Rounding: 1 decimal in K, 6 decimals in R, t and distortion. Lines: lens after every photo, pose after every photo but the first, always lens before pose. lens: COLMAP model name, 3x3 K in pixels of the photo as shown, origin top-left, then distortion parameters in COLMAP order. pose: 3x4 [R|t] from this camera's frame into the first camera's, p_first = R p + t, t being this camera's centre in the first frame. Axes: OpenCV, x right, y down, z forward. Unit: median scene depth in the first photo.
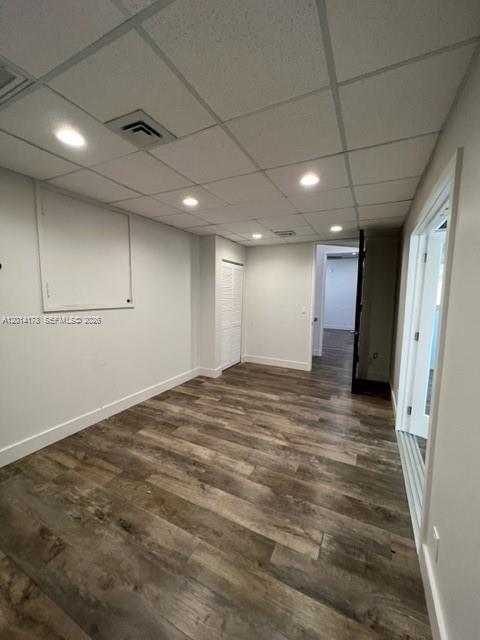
lens RADIAL K [[257.1, 0, 239.7], [0, 257.1, 319.5], [0, 0, 1]] dist [-0.001179, 0.000235]
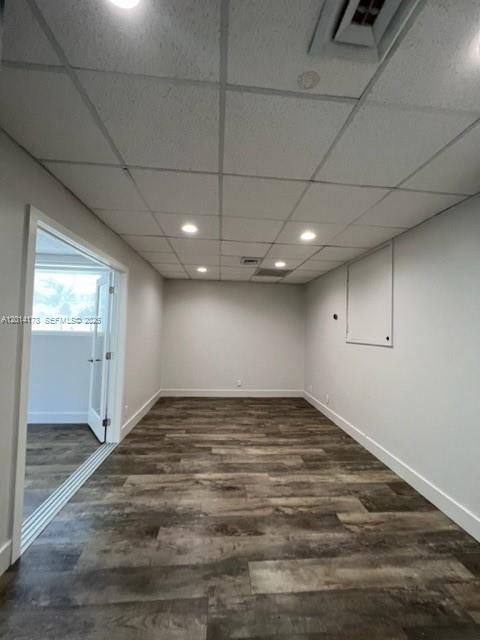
lens RADIAL K [[257.1, 0, 242.0], [0, 257.1, 320.3], [0, 0, 1]] dist [-0.001179, 0.000235]
pose [[-0.848491, -0.053543, -0.526494, 0.914322], [-0.089719, 0.995021, 0.043399, -0.255209], [0.521549, 0.084060, -0.849070, 2.961376]]
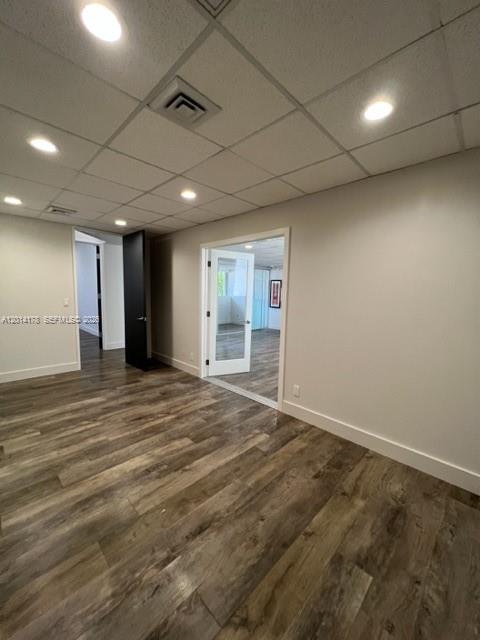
lens RADIAL K [[257.1, 0, 240.3], [0, 257.1, 320.8], [0, 0, 1]] dist [-0.001179, 0.000235]
pose [[0.305599, -0.110698, 0.945704, -1.226499], [0.073682, 0.992990, 0.092422, -0.040225], [-0.949305, 0.041438, 0.311613, 0.538089]]
